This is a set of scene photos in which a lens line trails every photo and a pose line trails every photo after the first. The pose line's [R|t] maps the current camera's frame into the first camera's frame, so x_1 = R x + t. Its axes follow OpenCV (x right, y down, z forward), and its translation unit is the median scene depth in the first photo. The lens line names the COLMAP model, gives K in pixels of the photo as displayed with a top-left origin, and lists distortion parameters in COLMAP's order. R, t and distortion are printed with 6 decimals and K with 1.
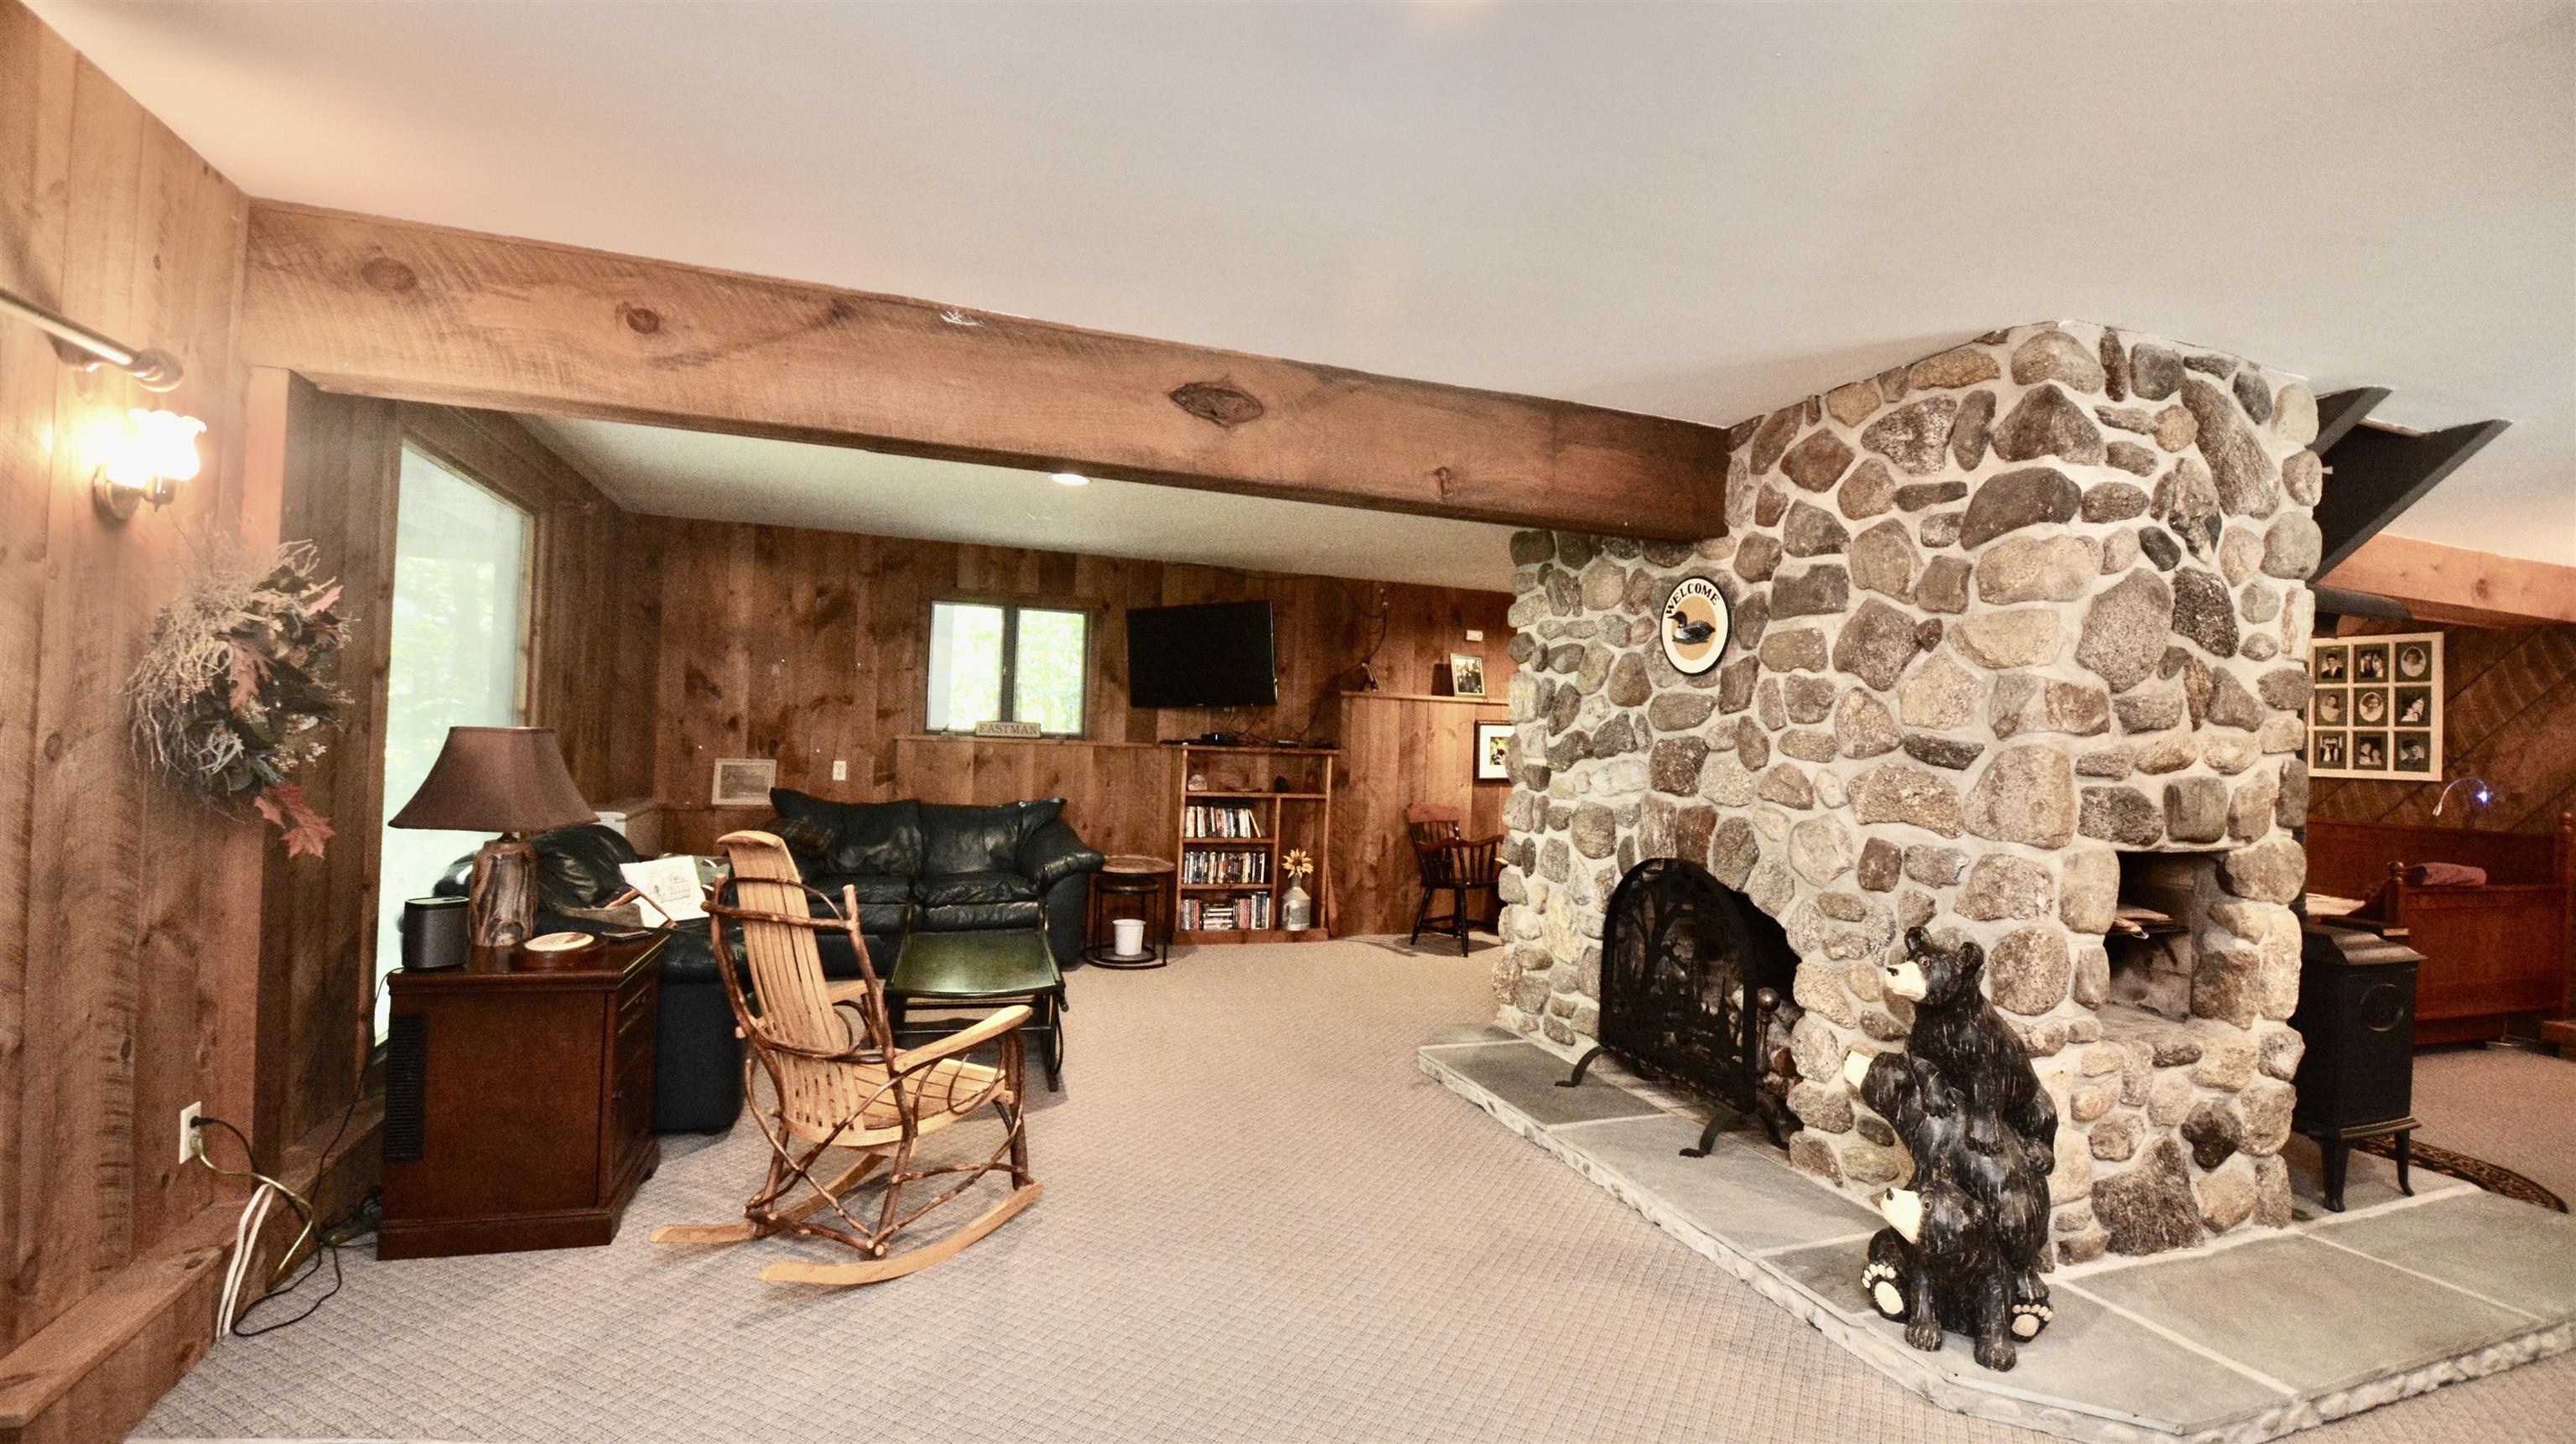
lens RADIAL K [[1098.2, 0, 1281.9], [0, 1098.2, 717.0], [0, 0, 1]] dist [0.018766, -0.022834]
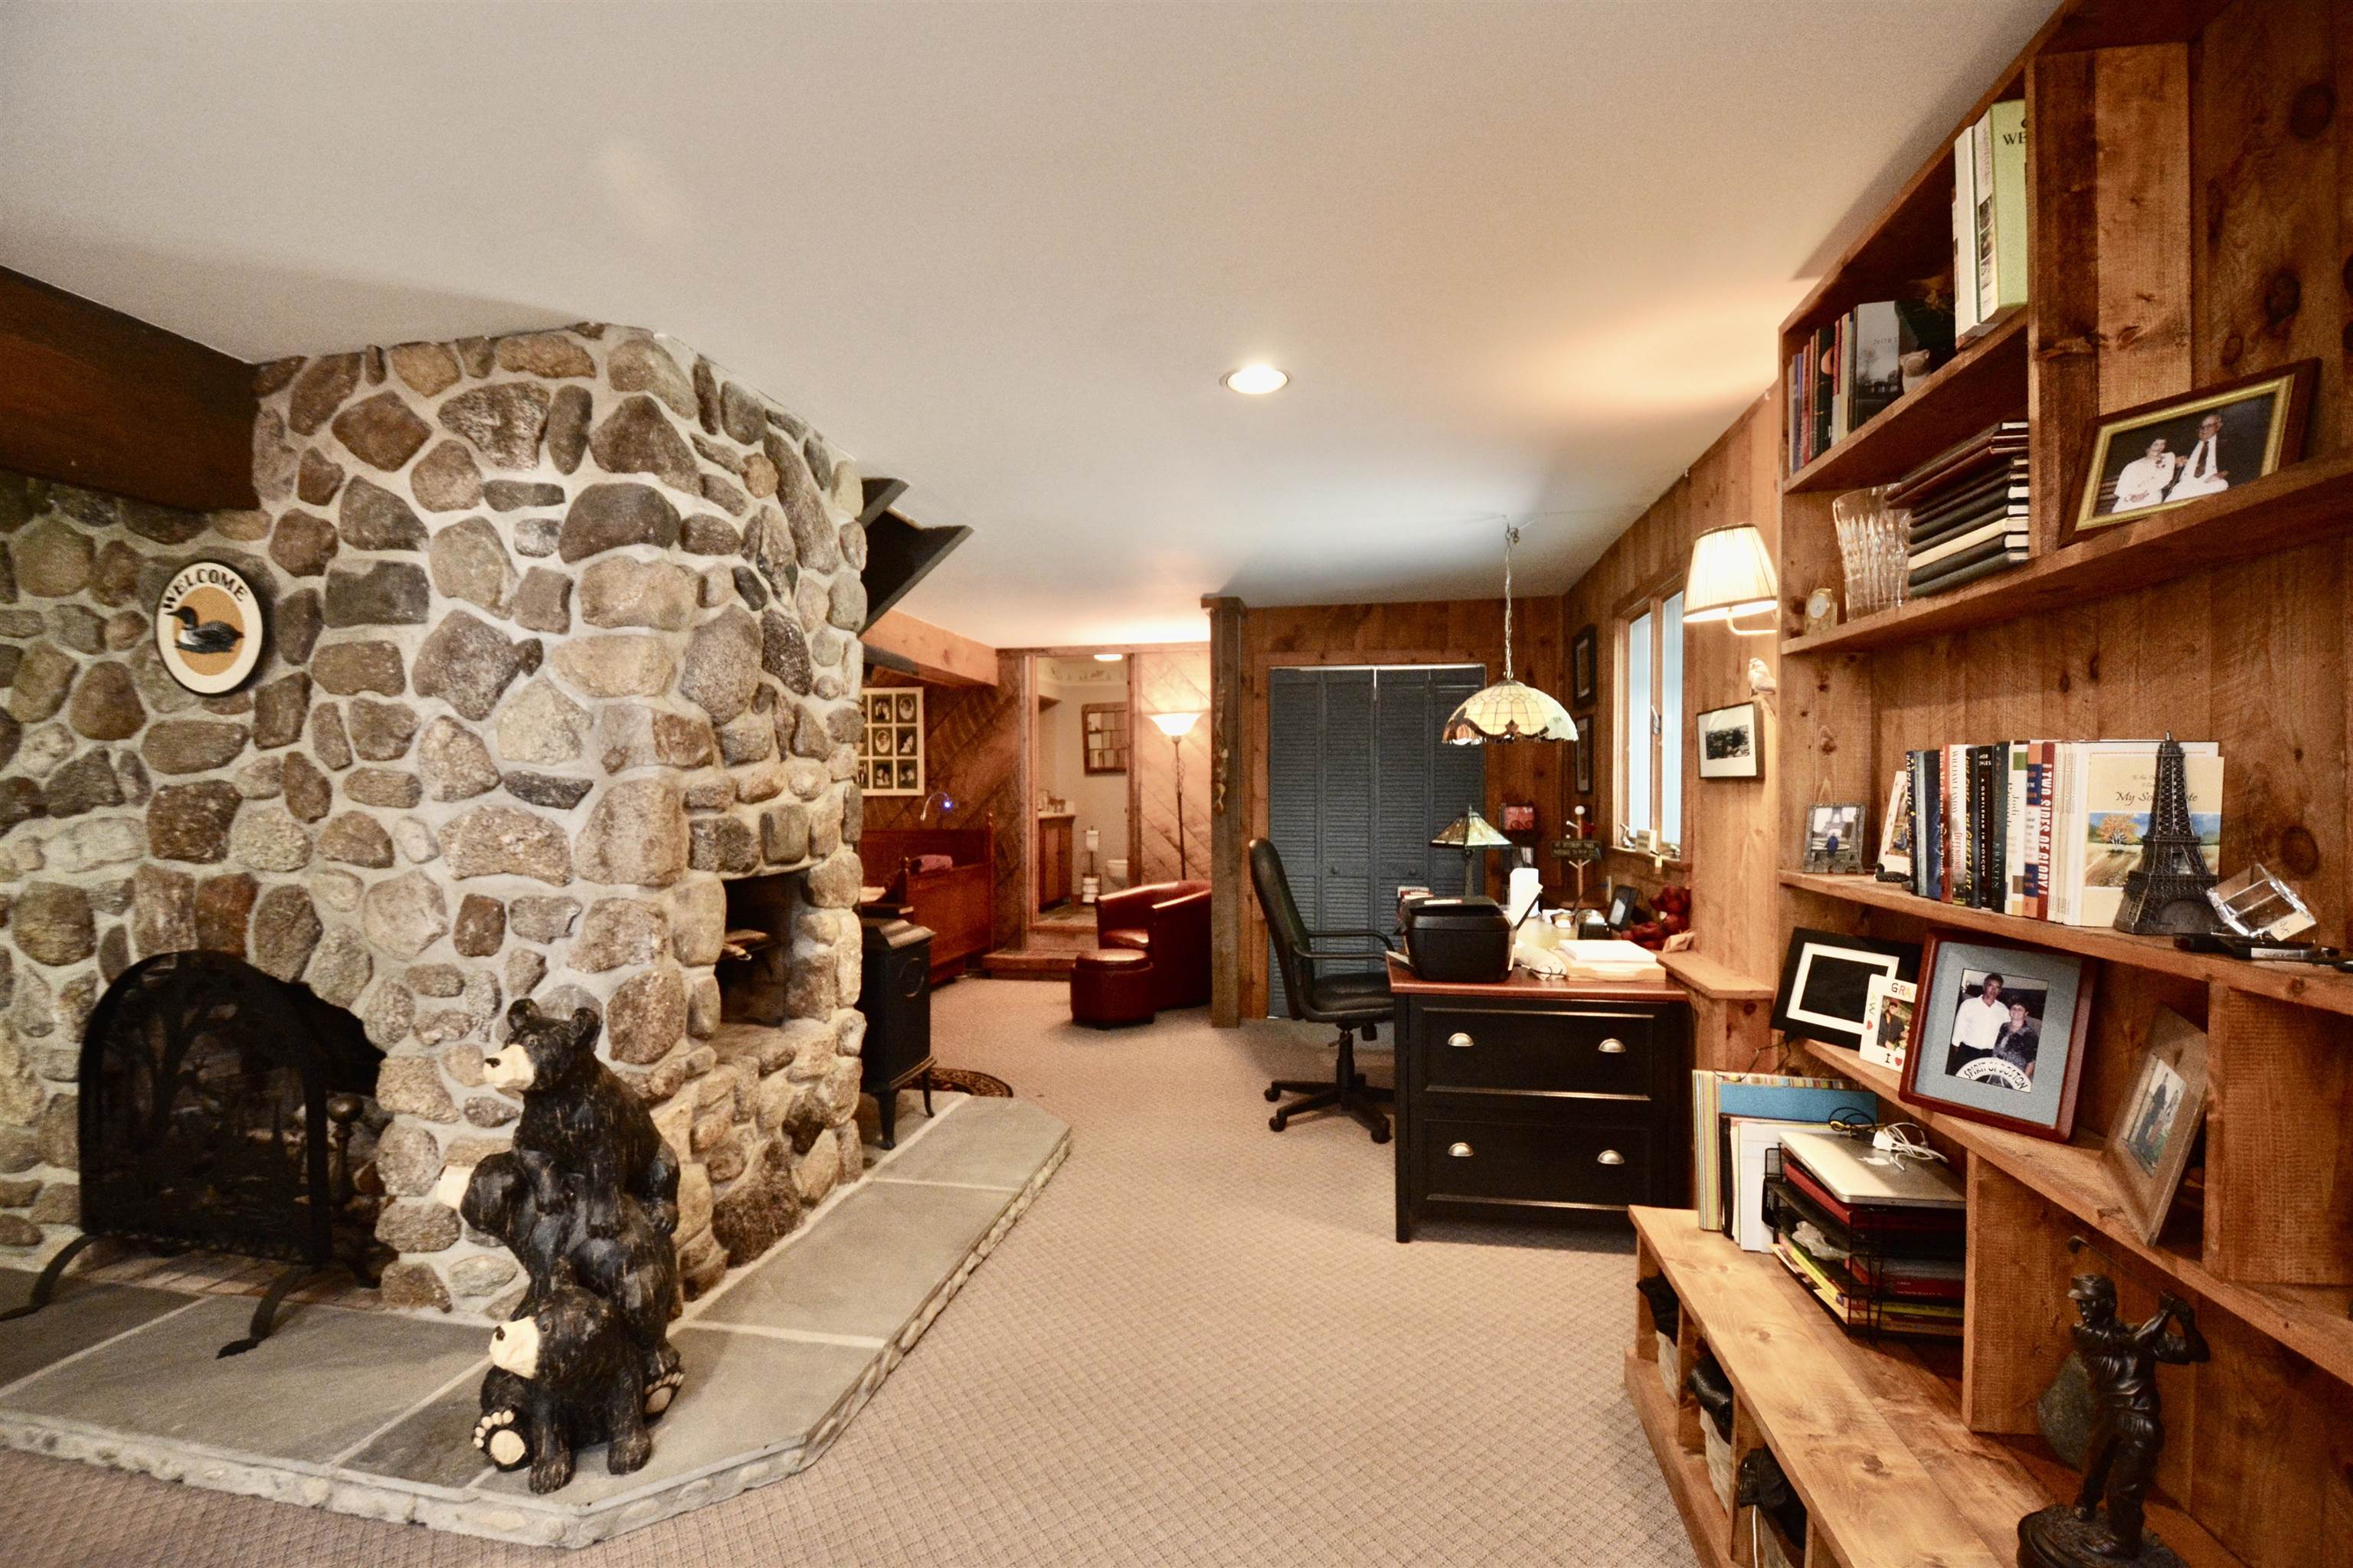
lens RADIAL K [[1021.9, 0, 1173.9], [0, 1021.9, 797.4], [0, 0, 1]] dist [0.015139, -0.022666]
pose [[0.475793, -0.046187, 0.878344, 0.119148], [0.007365, 0.998794, 0.048532, 0.001260], [-0.879527, -0.016622, 0.475559, 0.171561]]
